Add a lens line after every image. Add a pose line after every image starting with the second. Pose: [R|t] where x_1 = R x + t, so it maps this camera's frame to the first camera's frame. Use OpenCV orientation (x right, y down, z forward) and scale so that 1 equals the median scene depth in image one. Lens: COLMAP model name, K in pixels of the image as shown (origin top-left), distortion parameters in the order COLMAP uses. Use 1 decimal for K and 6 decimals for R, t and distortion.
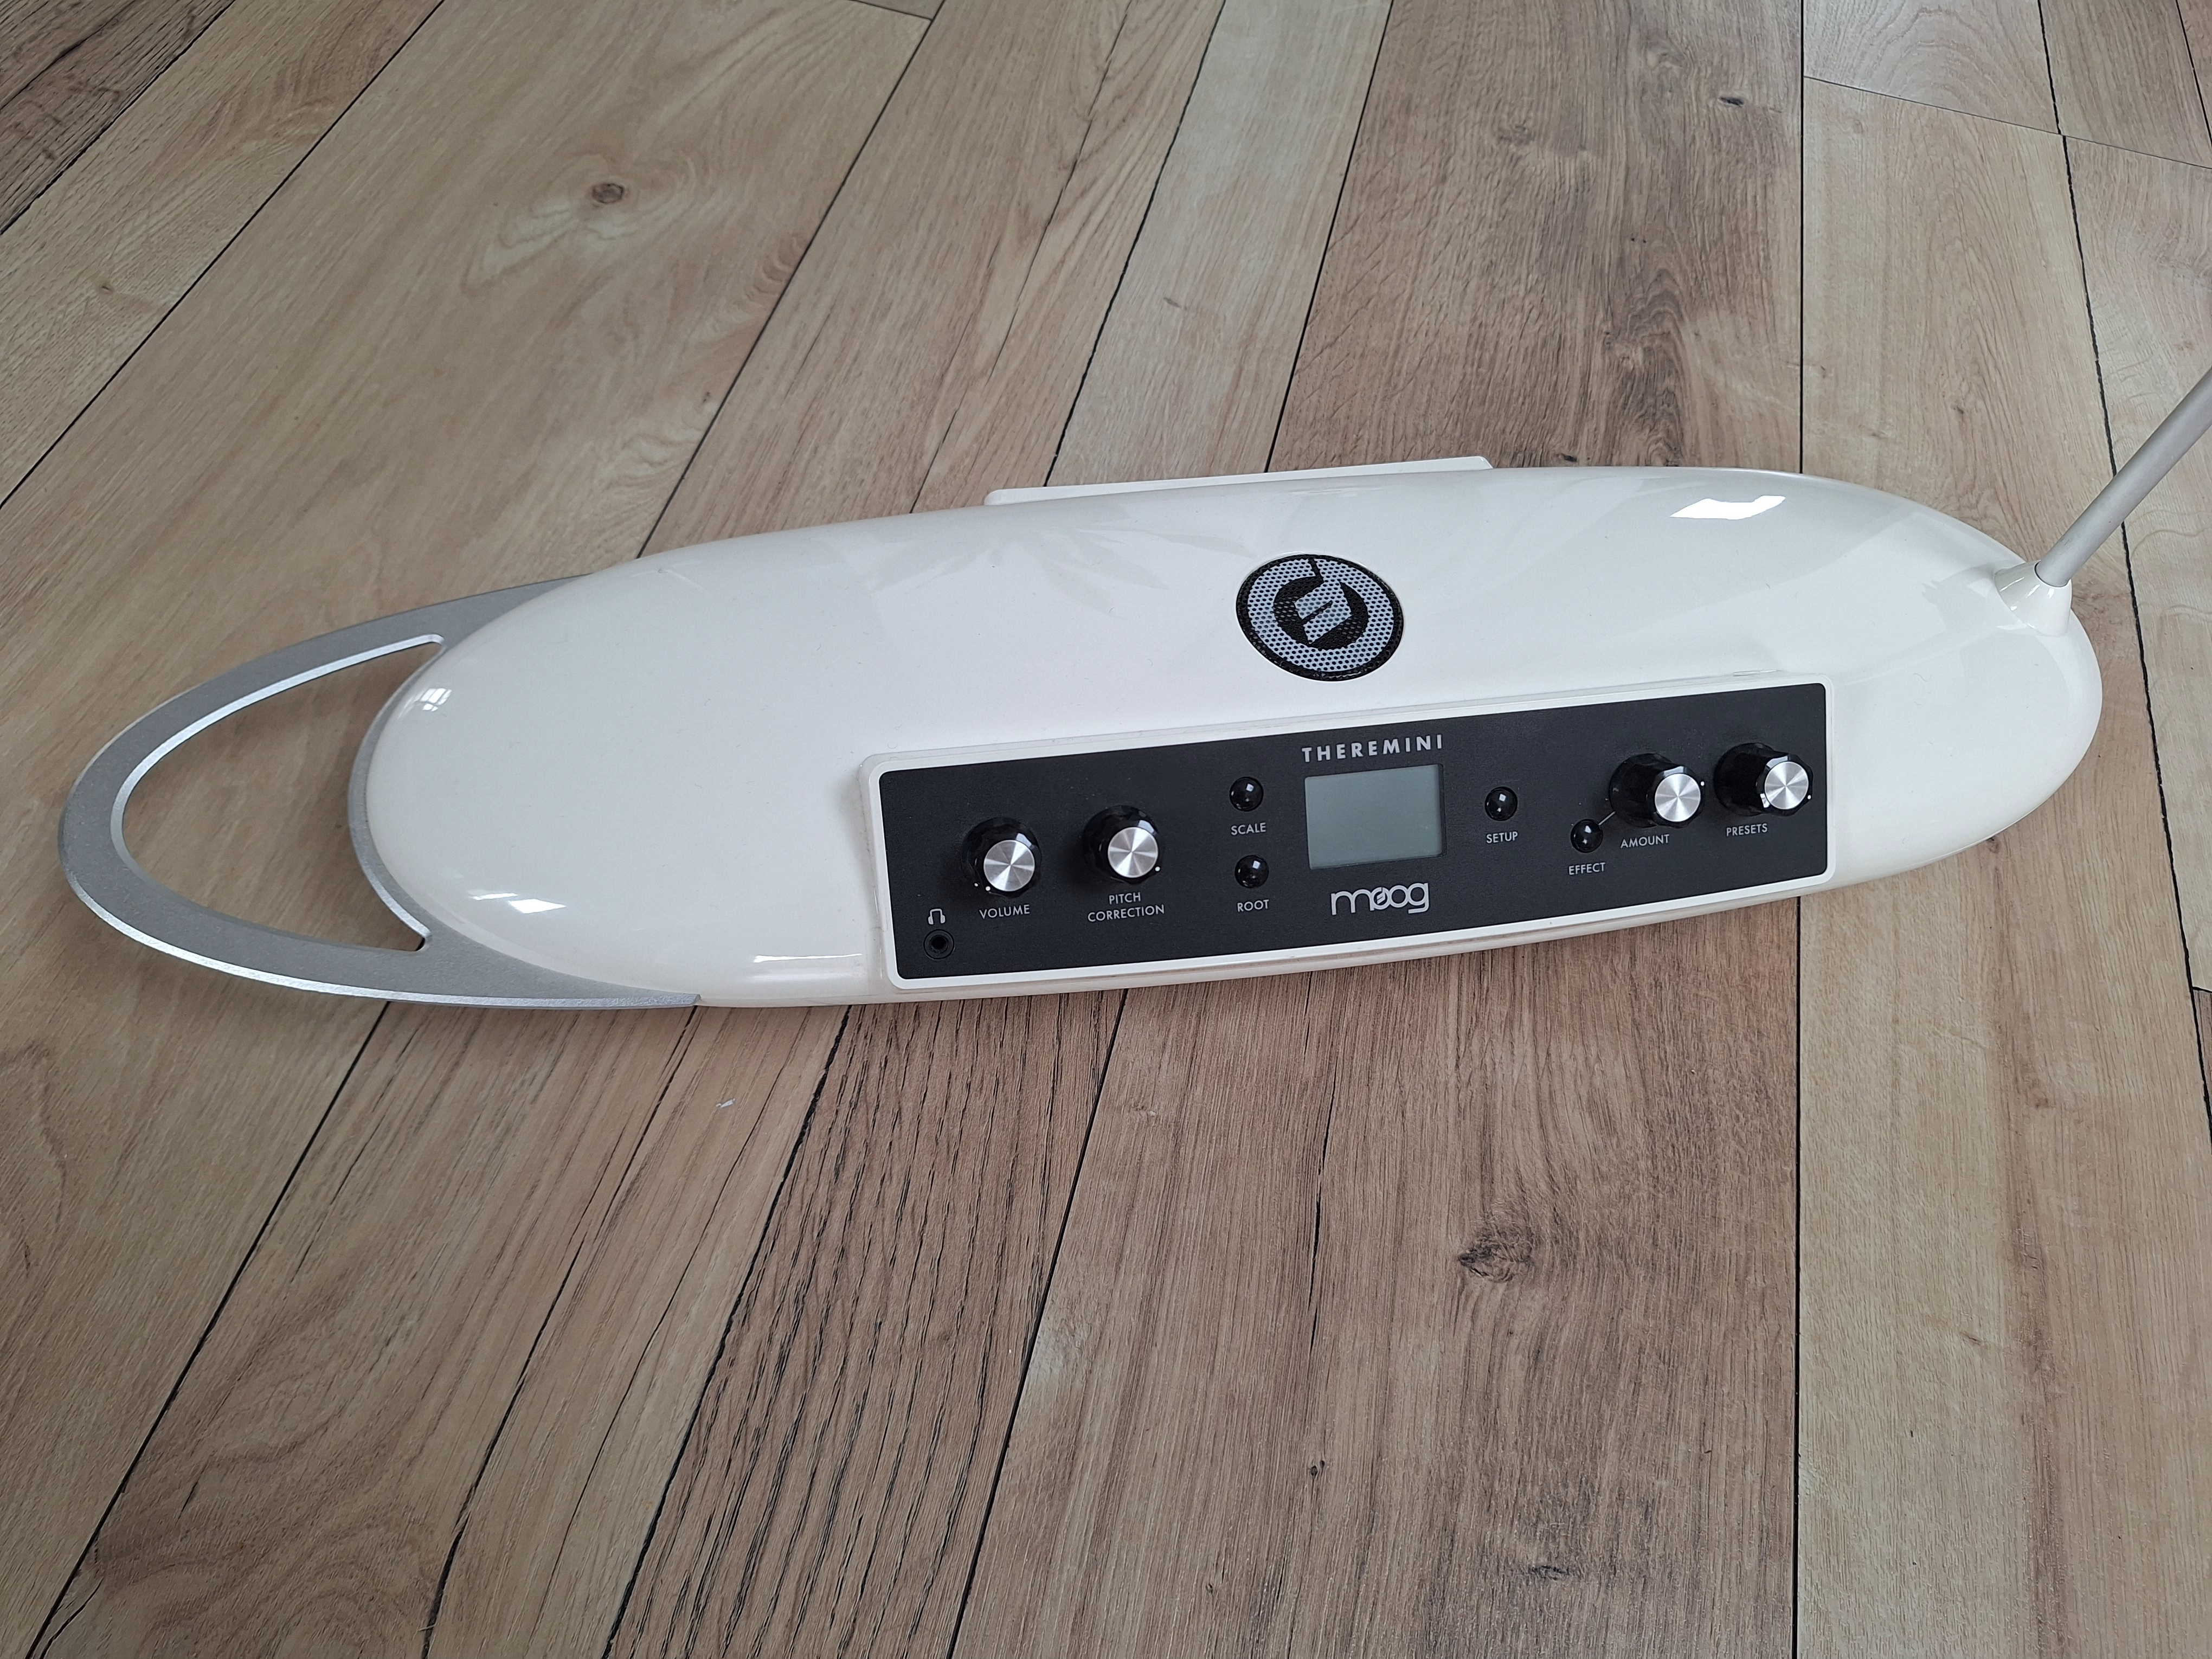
lens RADIAL K [[1584.5, 0, 1099.4], [0, 1584.5, 806.3], [0, 0, 1]] dist [0.052661, -0.090706]
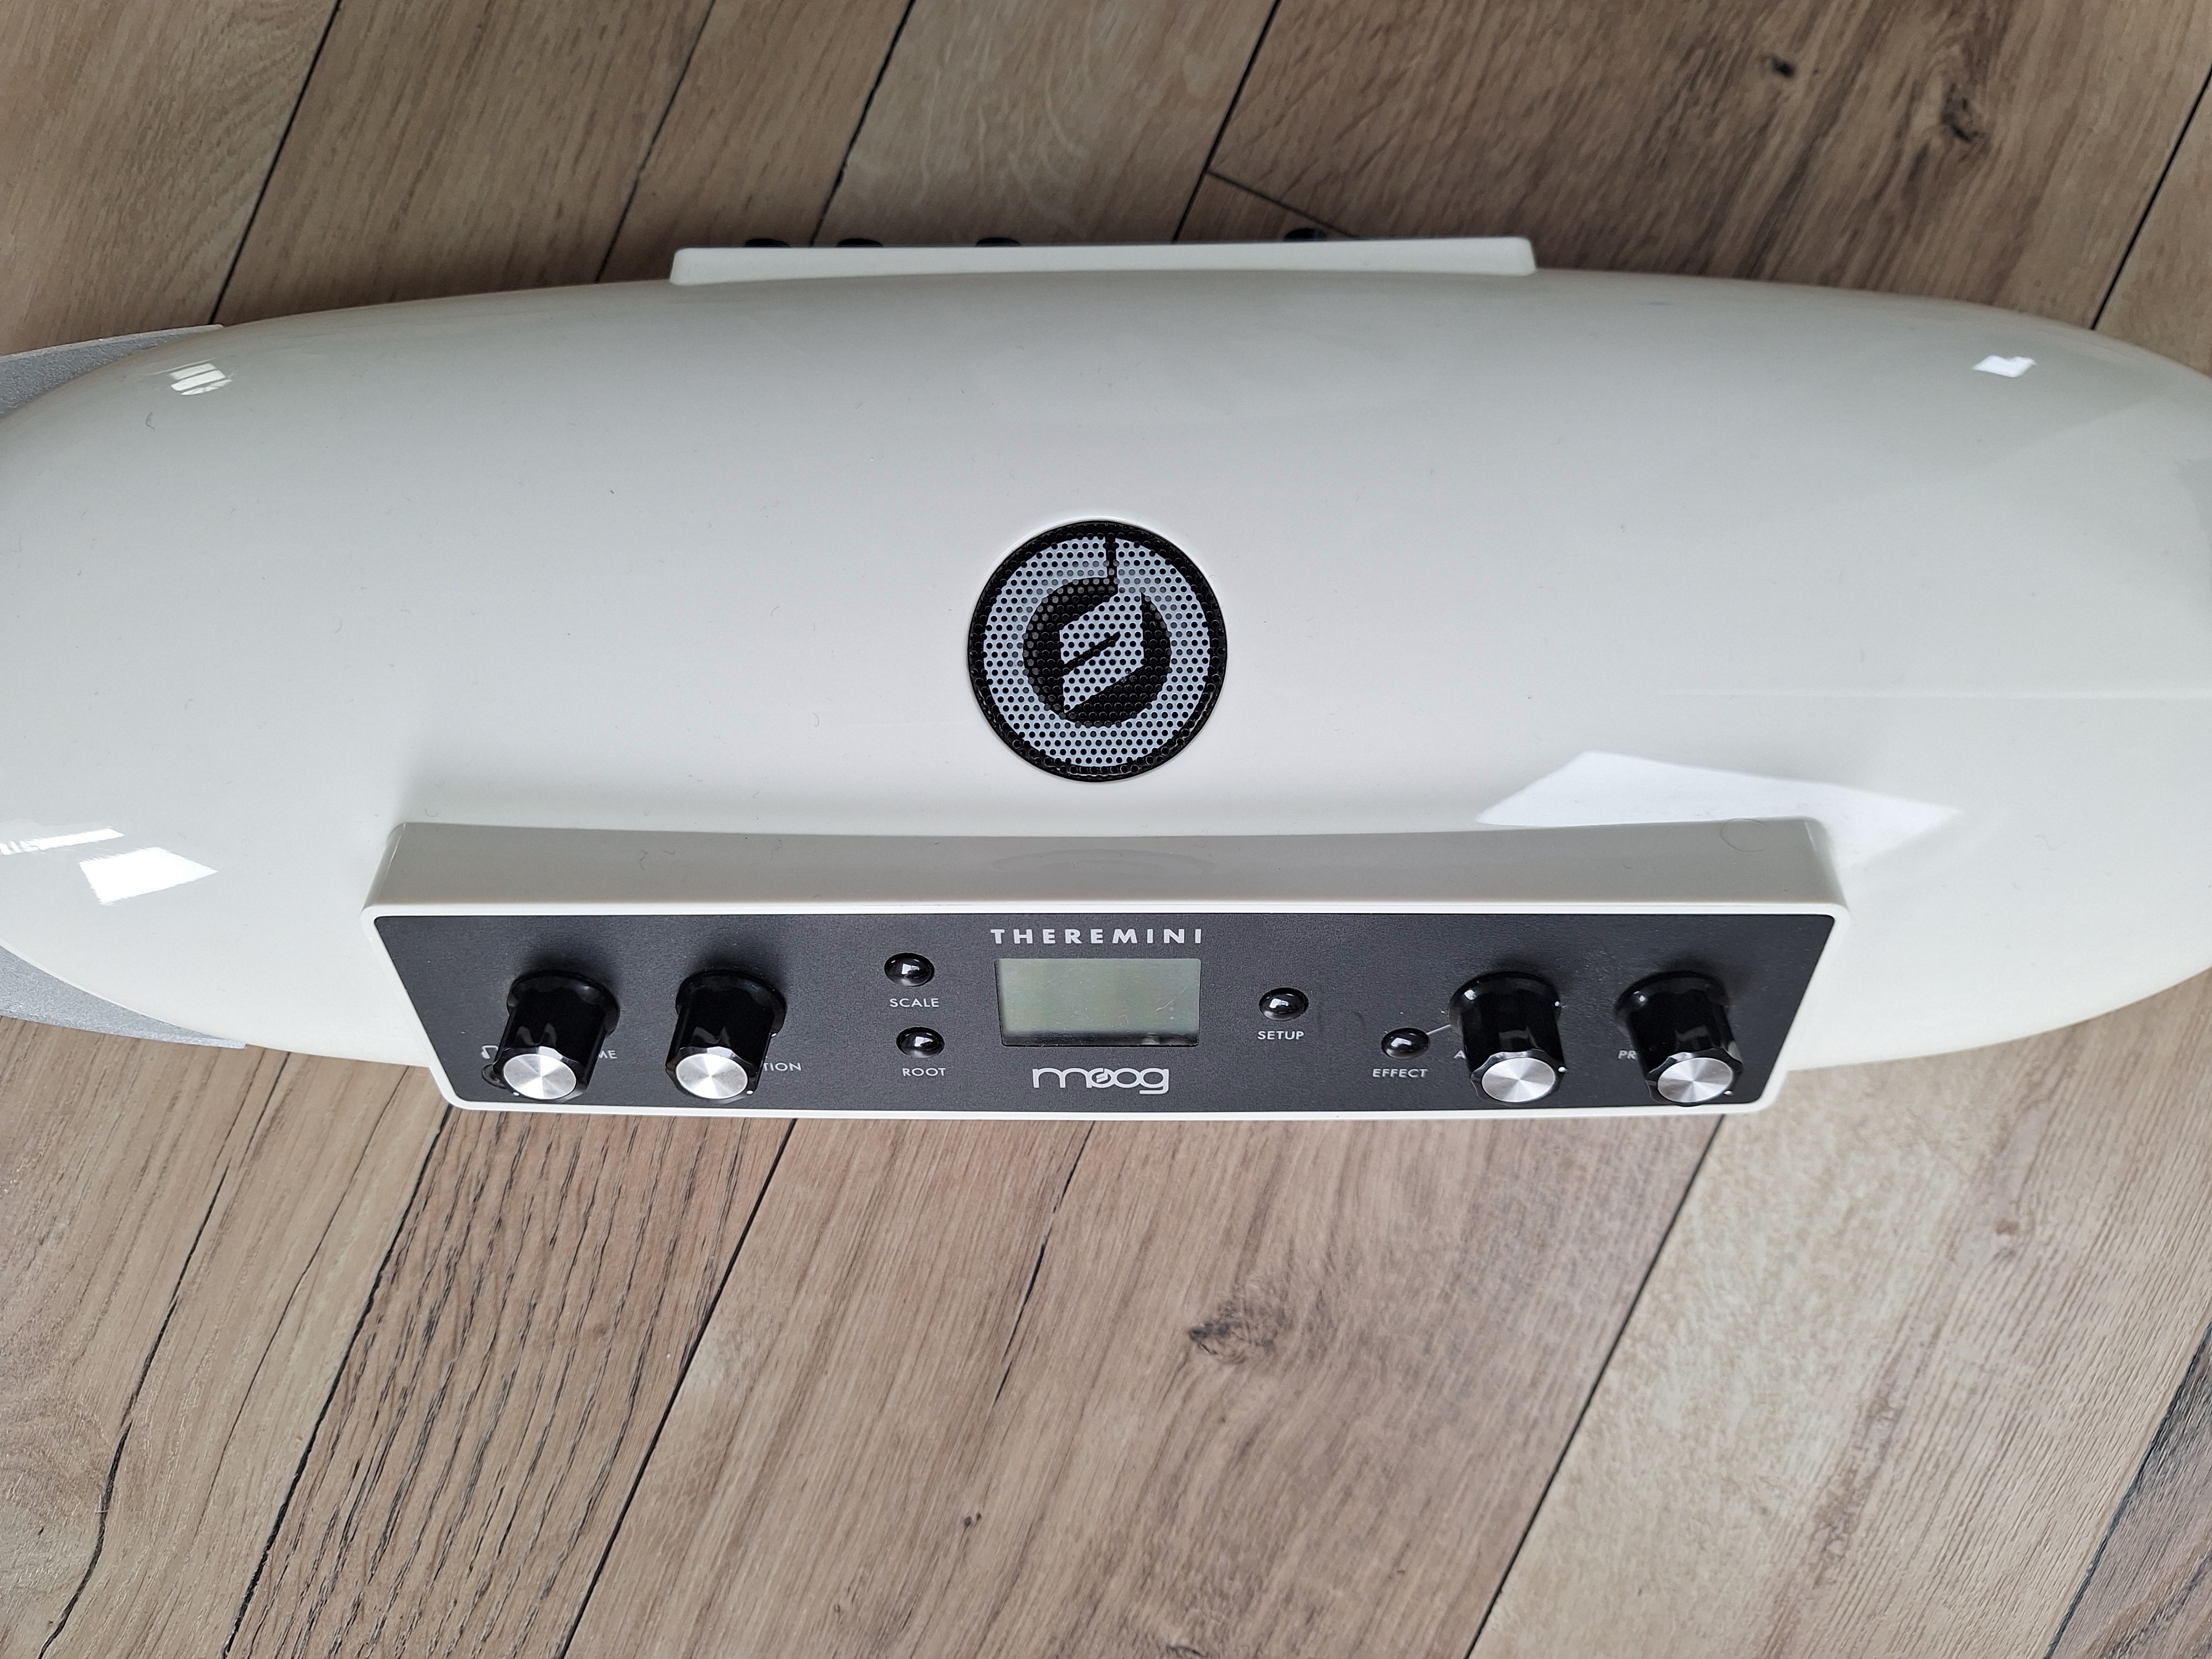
lens RADIAL K [[1584.5, 0, 1099.9], [0, 1584.5, 828.1], [0, 0, 1]] dist [0.052661, -0.090706]
pose [[0.979231, 0.172746, -0.106137, 0.218865], [-0.078493, 0.805682, 0.587125, -0.437157], [0.186936, -0.566600, 0.802508, 0.440607]]
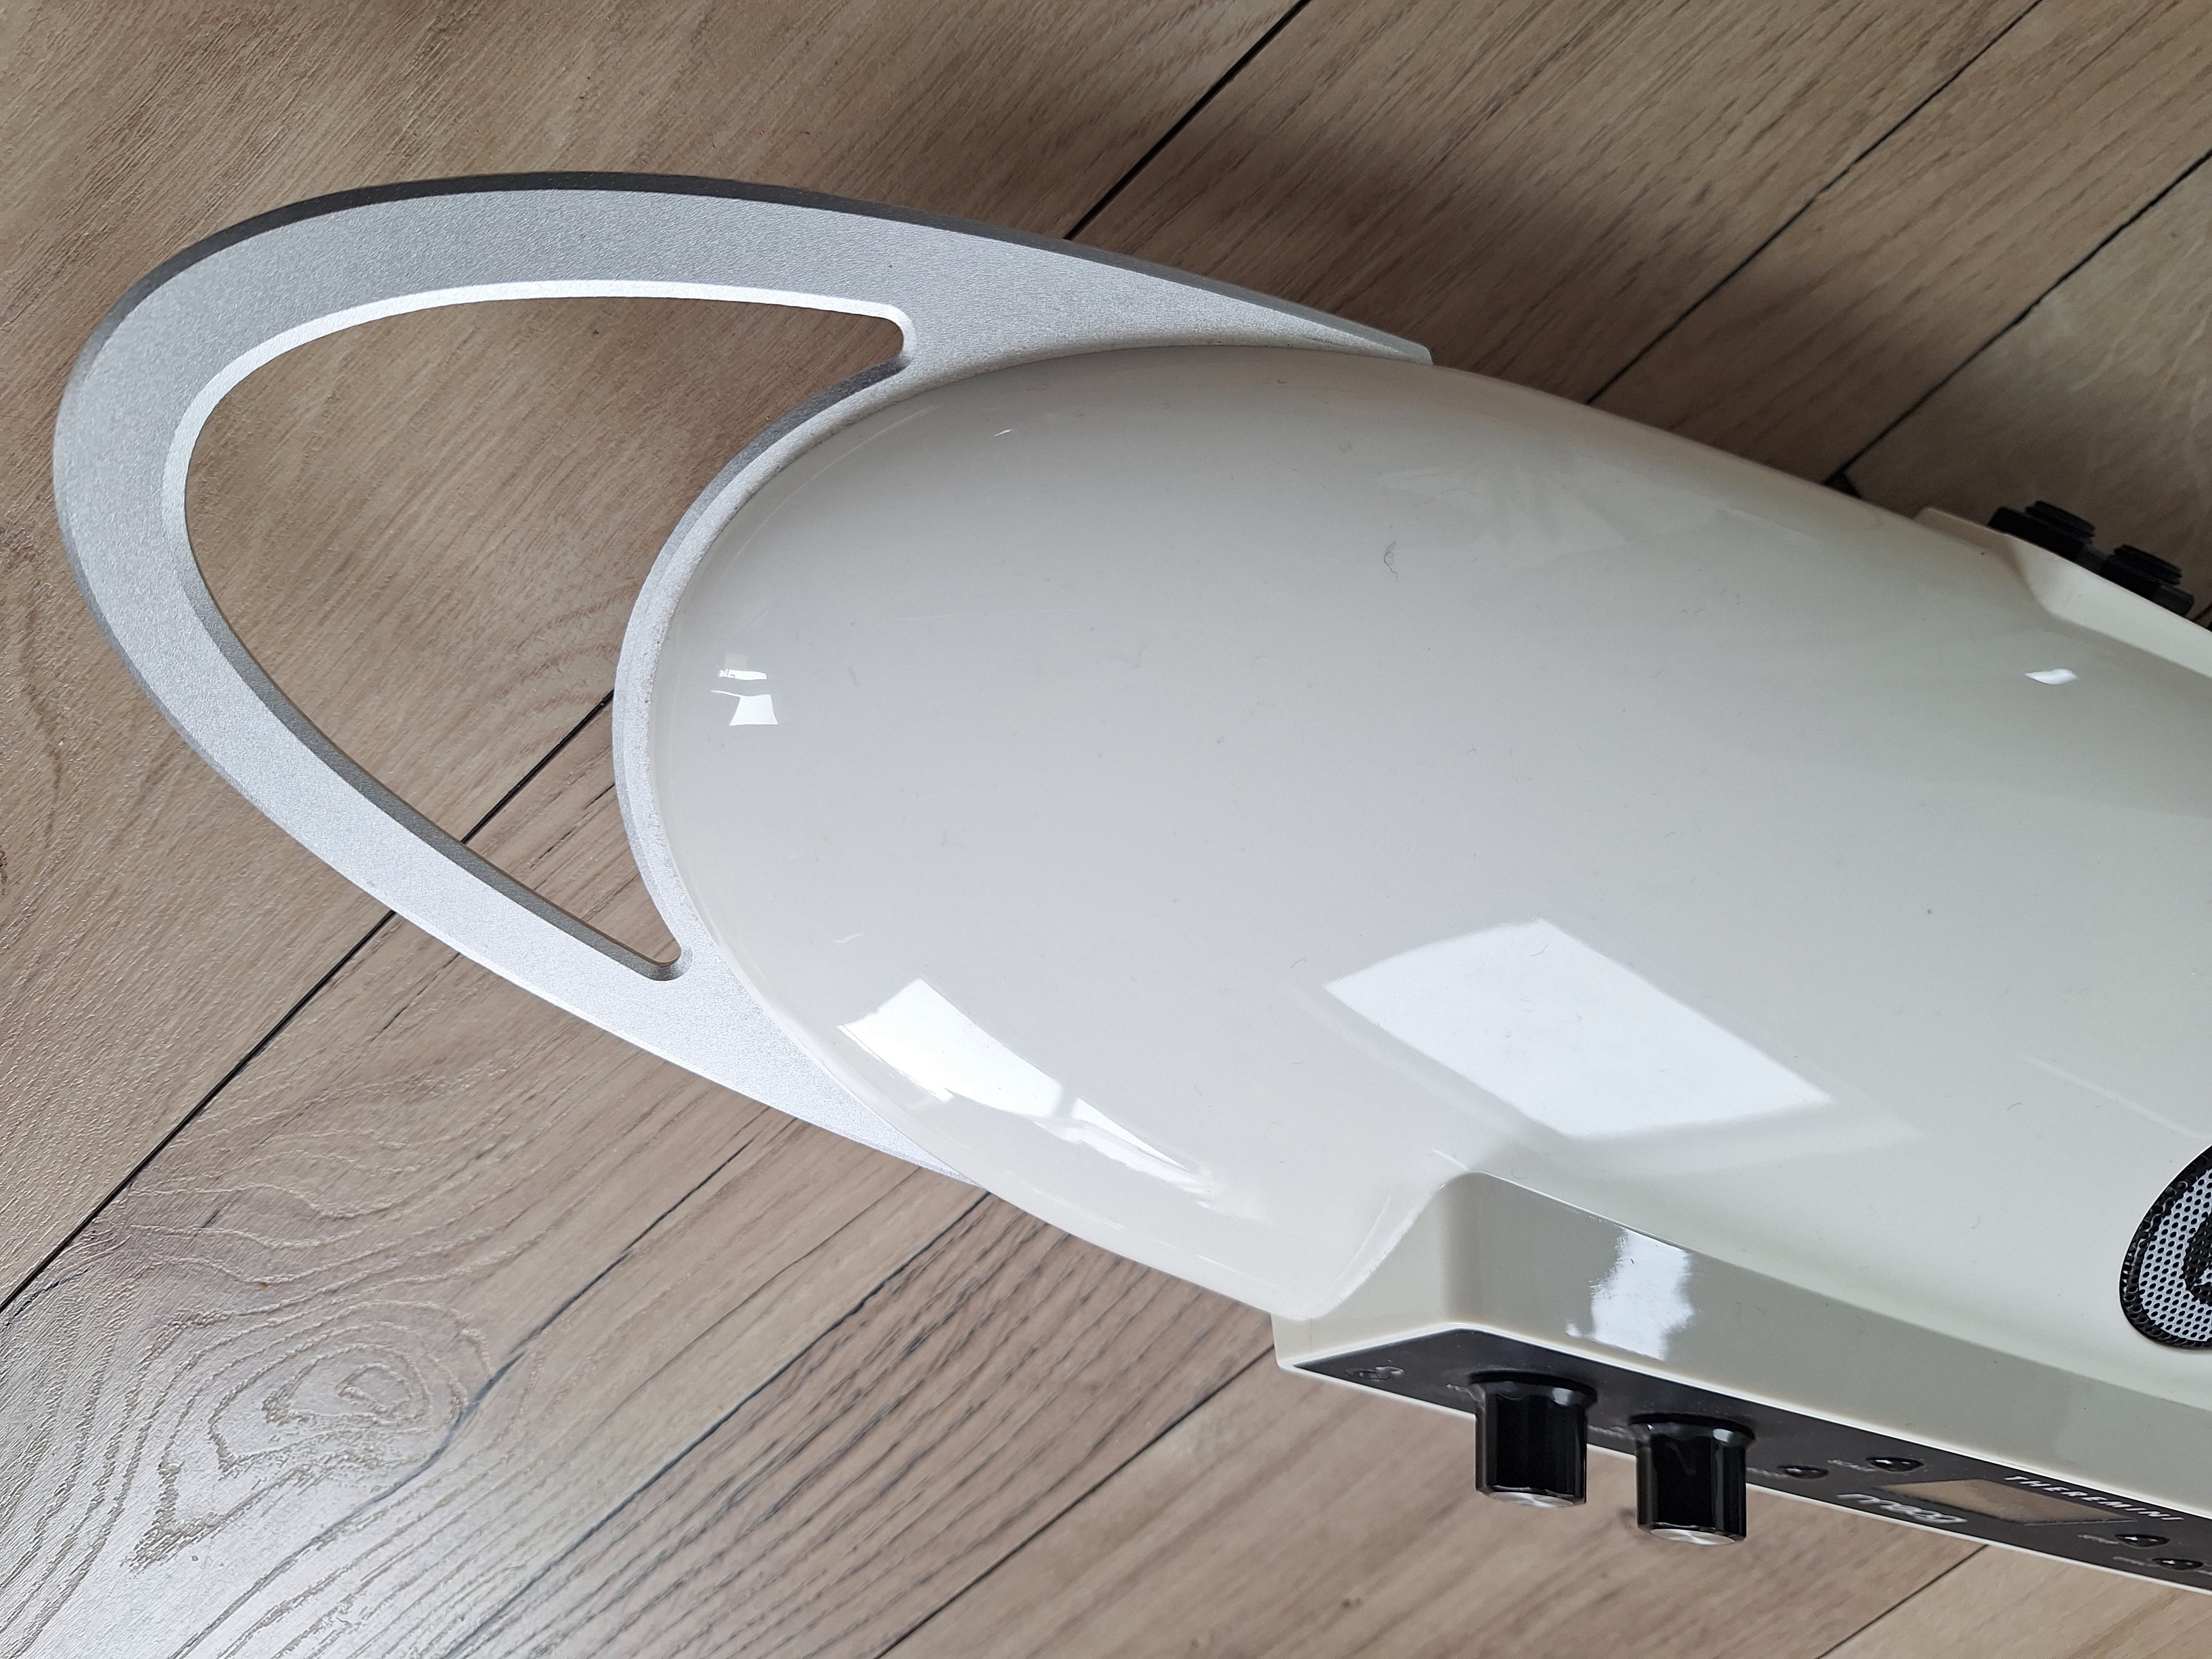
lens RADIAL K [[1584.5, 0, 1107.8], [0, 1584.5, 805.8], [0, 0, 1]] dist [0.052661, -0.090706]
pose [[0.835526, 0.488064, 0.252368, -0.423424], [-0.492818, 0.462583, 0.736985, -0.406853], [0.242955, -0.740142, 0.627027, 0.649990]]
